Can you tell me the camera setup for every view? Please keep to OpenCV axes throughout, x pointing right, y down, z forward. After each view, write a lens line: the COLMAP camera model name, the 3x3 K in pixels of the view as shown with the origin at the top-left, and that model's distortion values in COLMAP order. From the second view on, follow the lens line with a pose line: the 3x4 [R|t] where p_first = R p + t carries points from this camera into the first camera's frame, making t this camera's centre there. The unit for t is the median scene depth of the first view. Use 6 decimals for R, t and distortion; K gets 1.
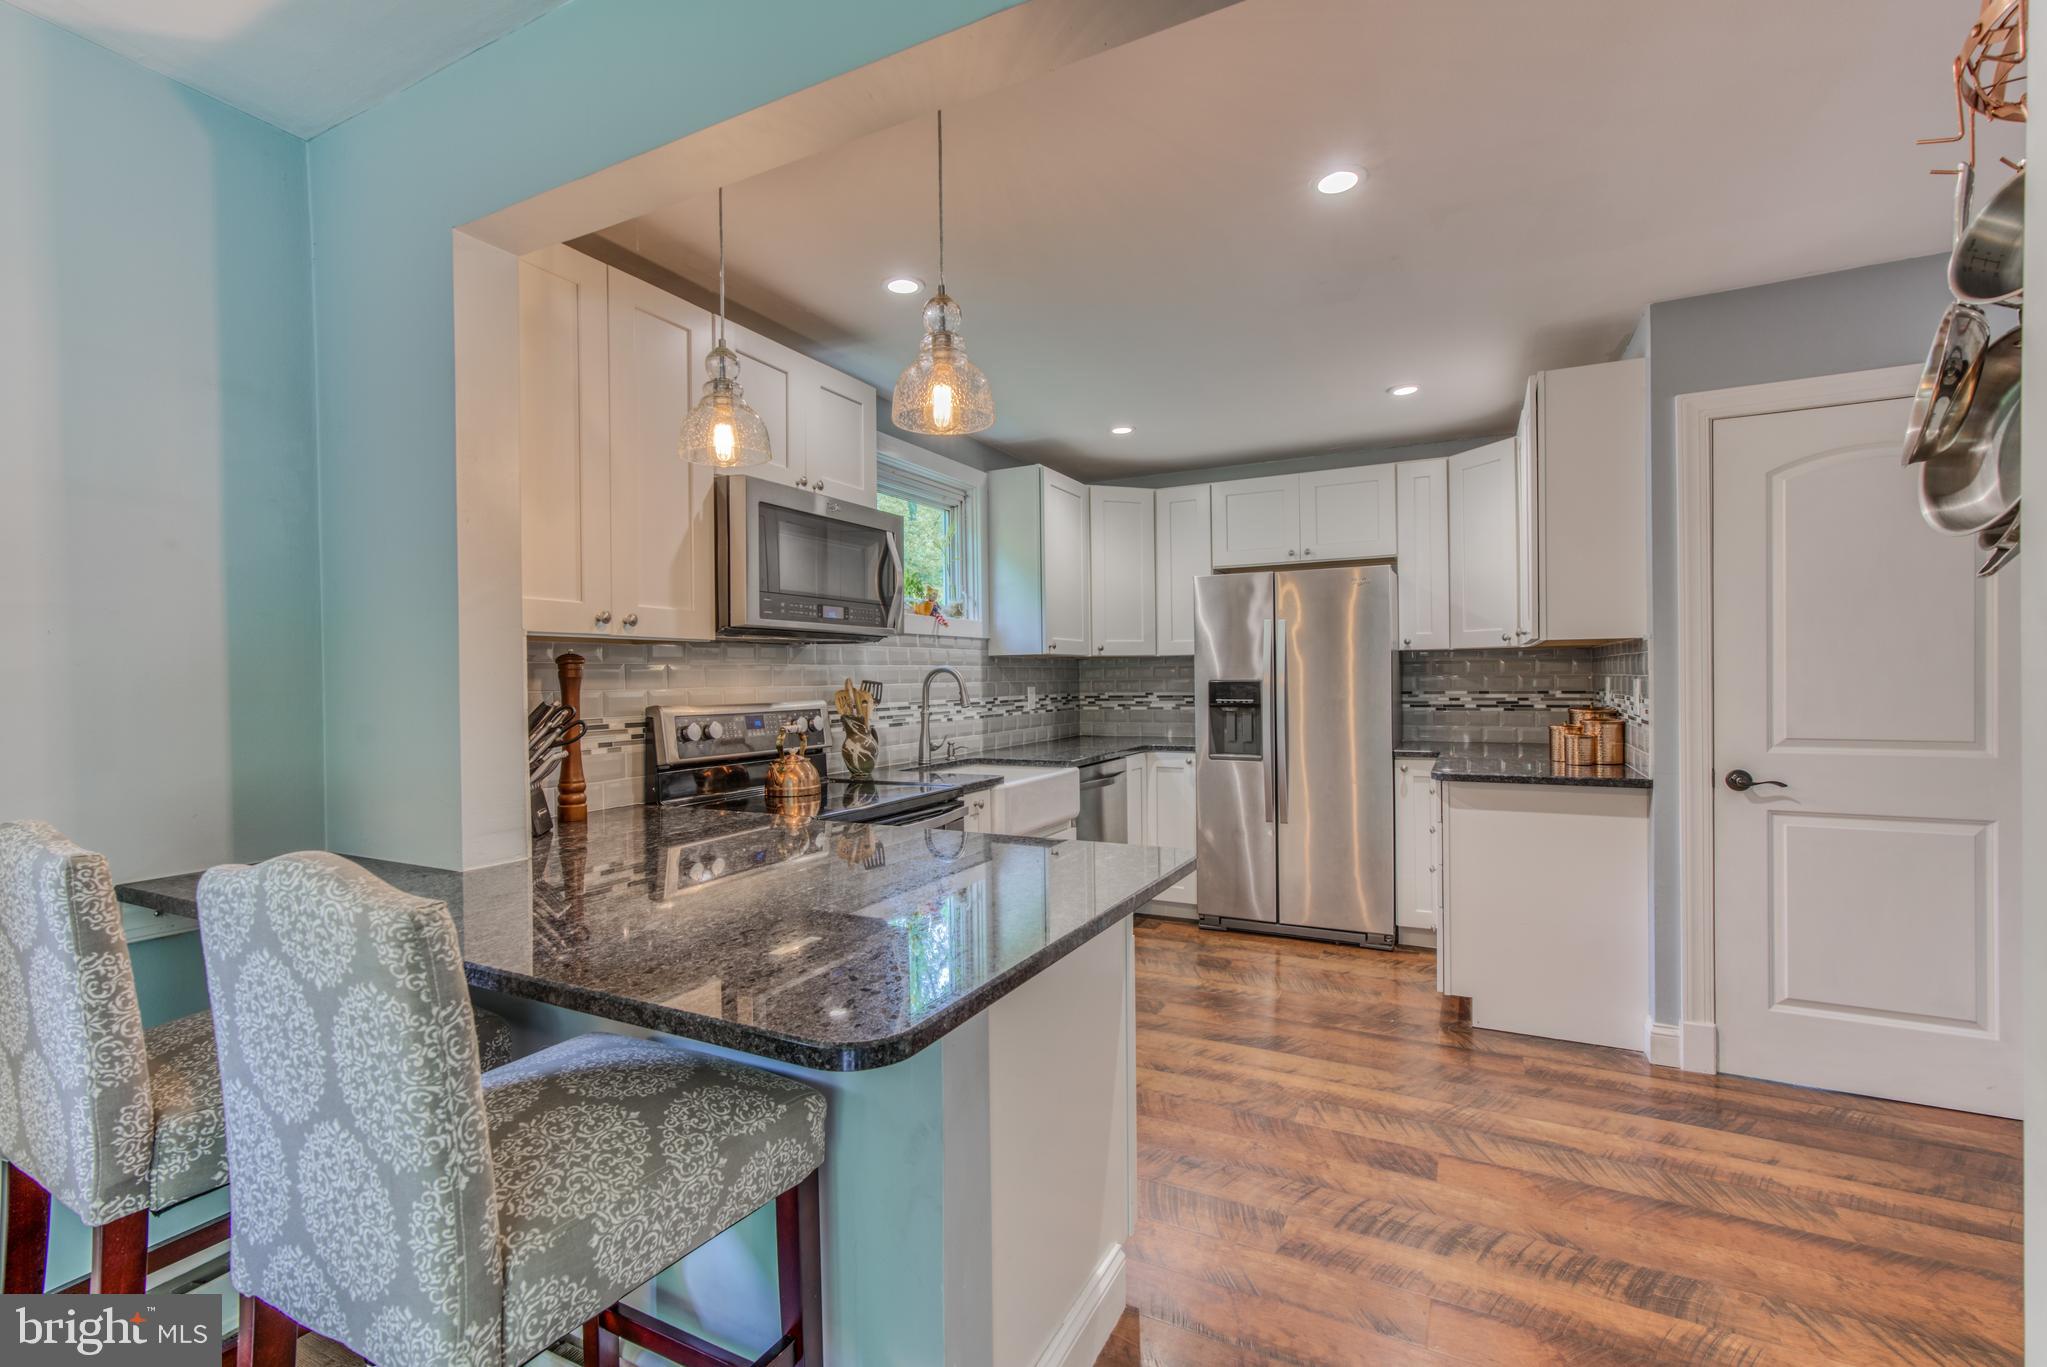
lens RADIAL K [[913.6, 0, 1011.0], [0, 913.6, 683.4], [0, 0, 1]] dist [-0.026257, 0.020189]
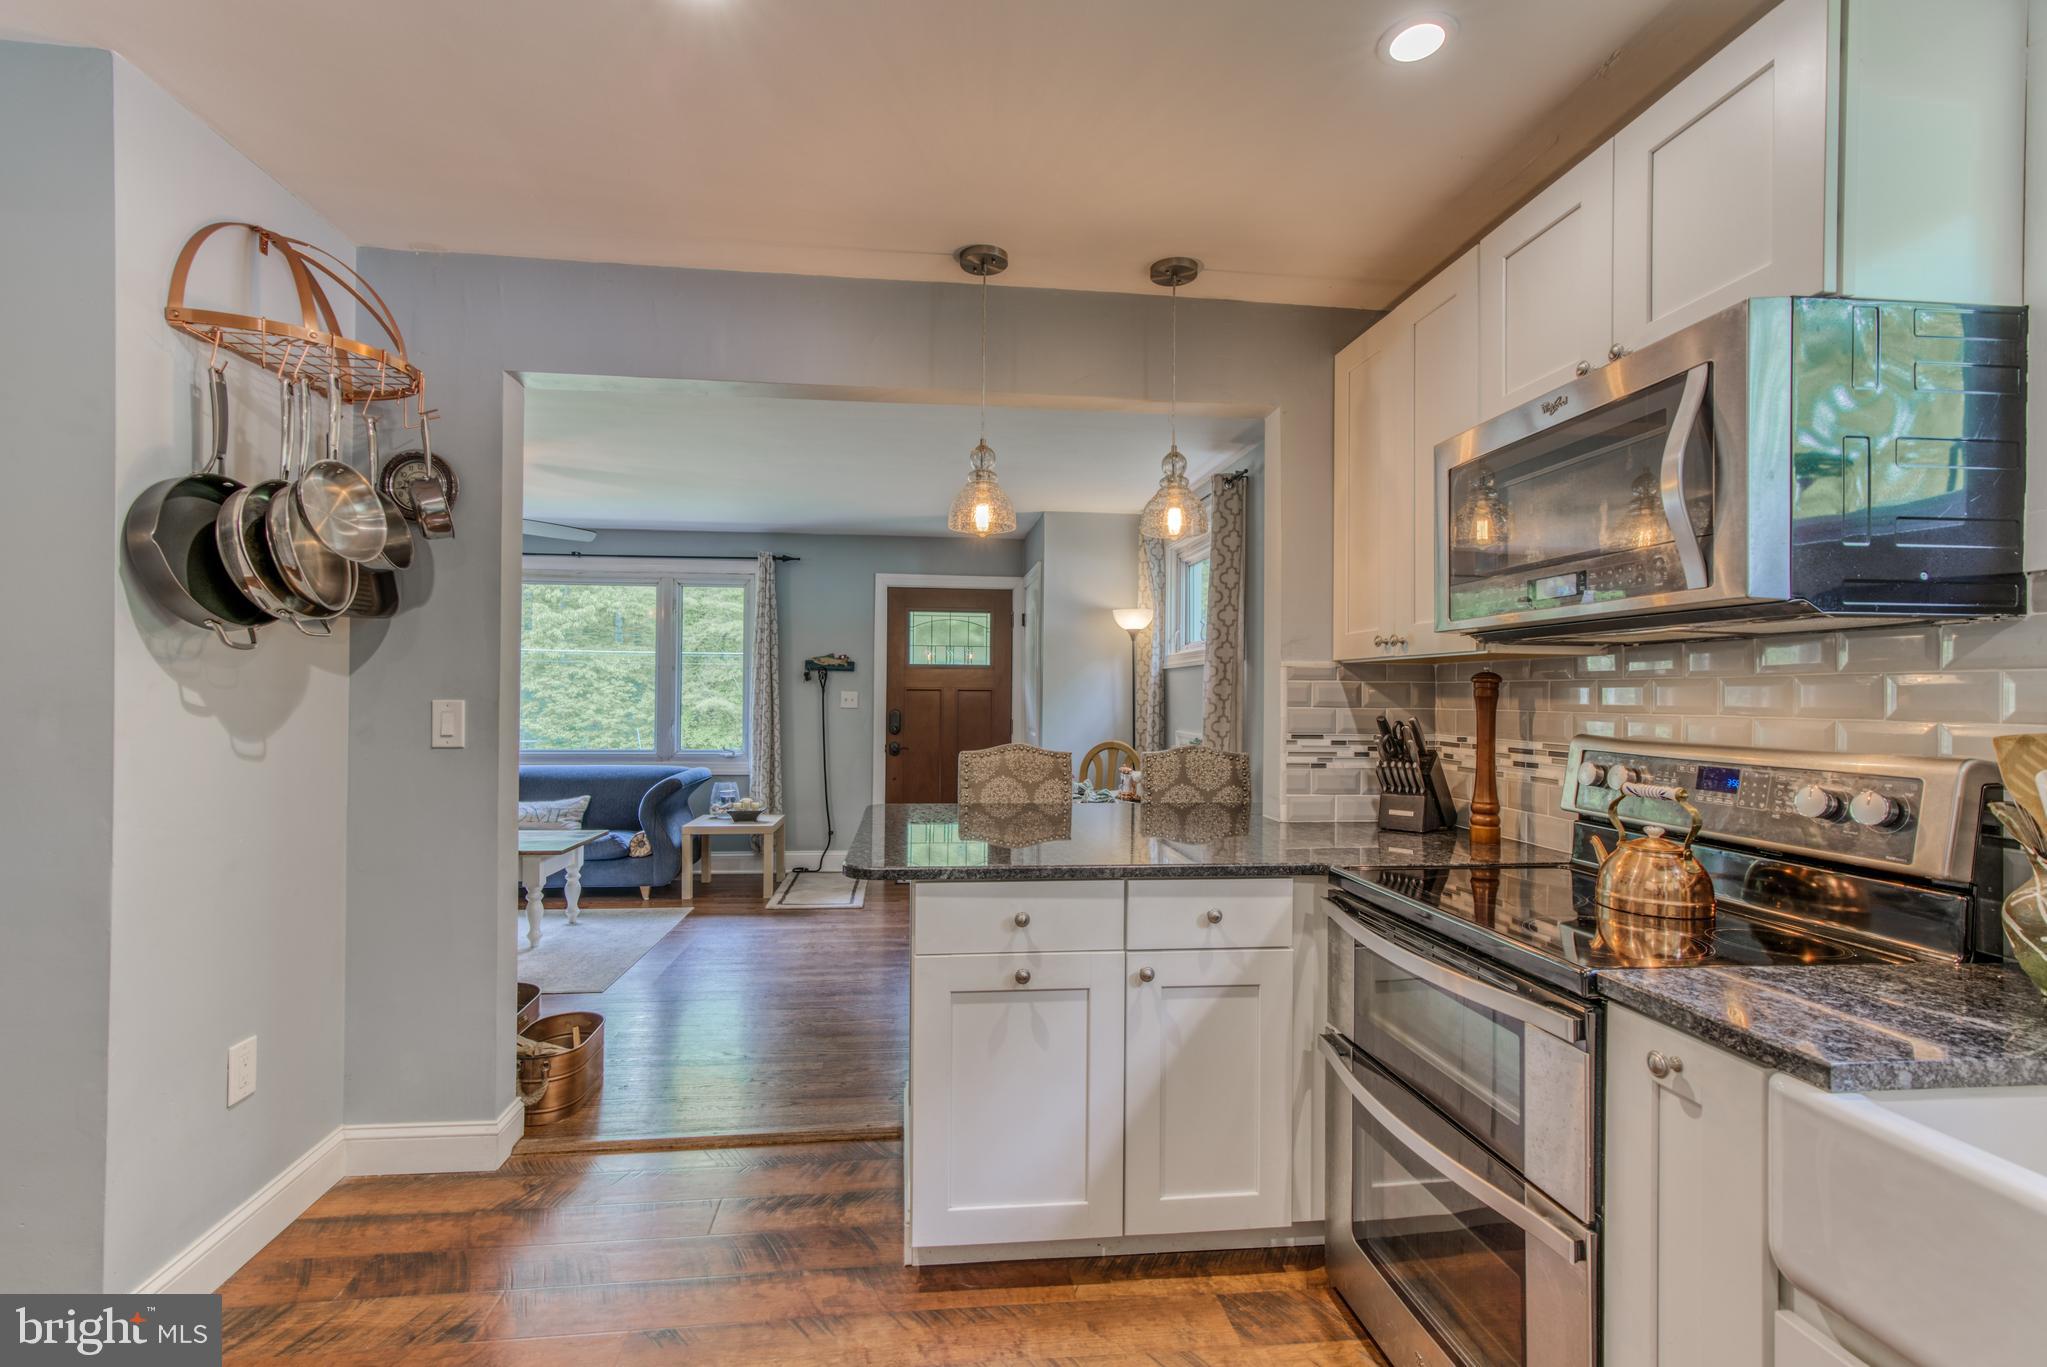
lens RADIAL K [[915.0, 0, 1009.1], [0, 915.0, 684.8], [0, 0, 1]] dist [-0.023044, 0.020250]
pose [[-0.828866, -0.000552, -0.559448, 0.341567], [-0.002421, 0.999994, 0.002601, -0.013910], [0.559443, 0.003511, -0.828862, 1.058391]]
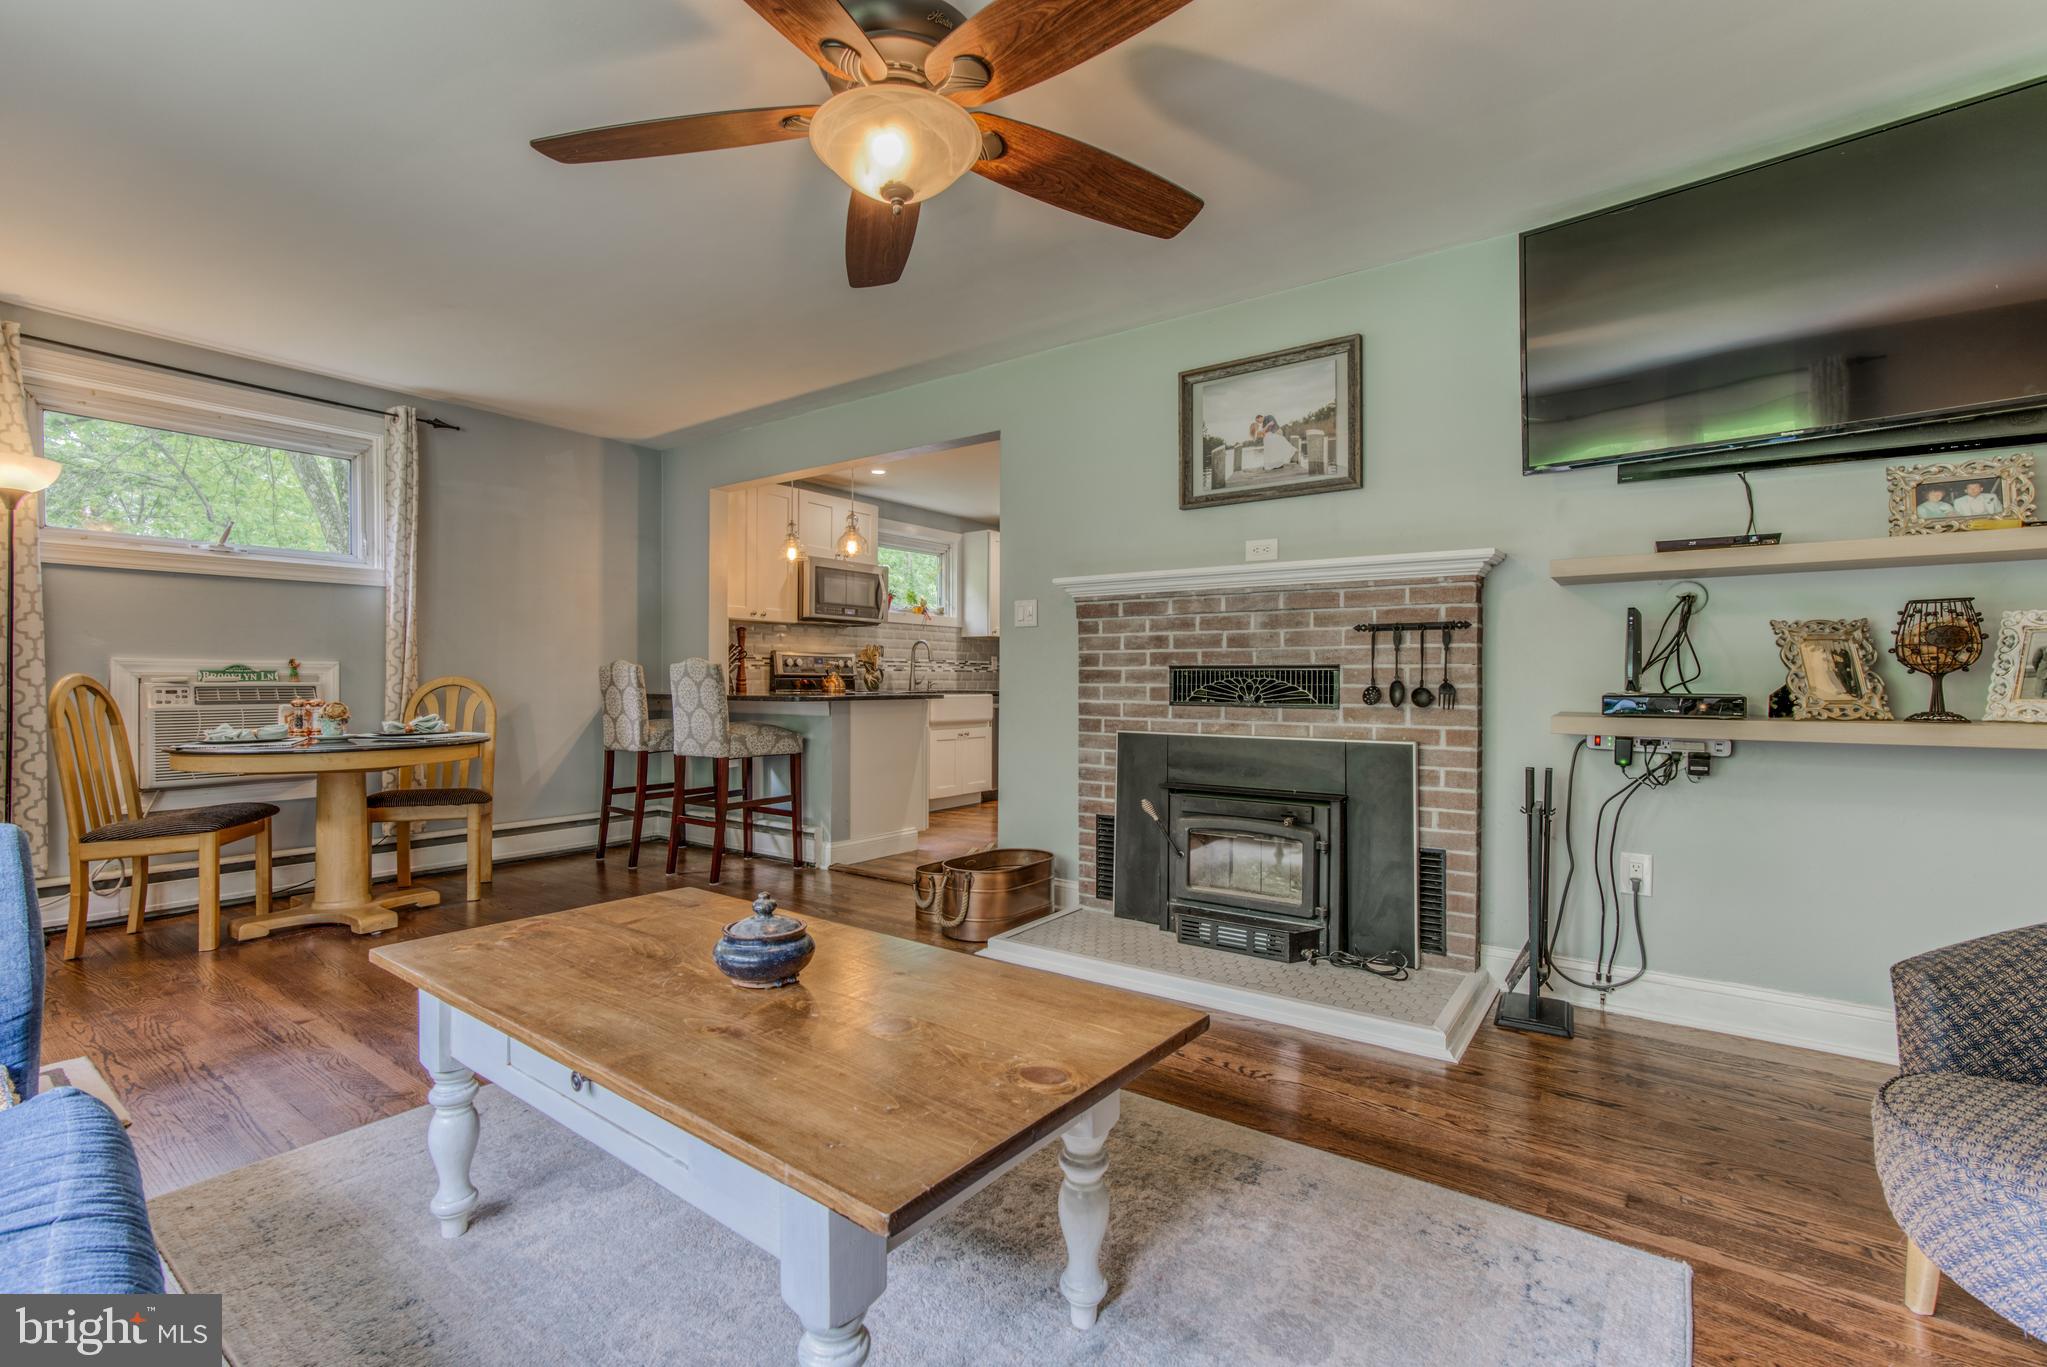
lens RADIAL K [[920.3, 0, 1011.1], [0, 920.3, 682.5], [0, 0, 1]] dist [-0.022484, 0.021468]
pose [[0.987600, 0.013786, -0.156386, 0.467592], [-0.014561, 0.999887, -0.003816, 0.084244], [0.156316, 0.006045, 0.987689, -0.998845]]
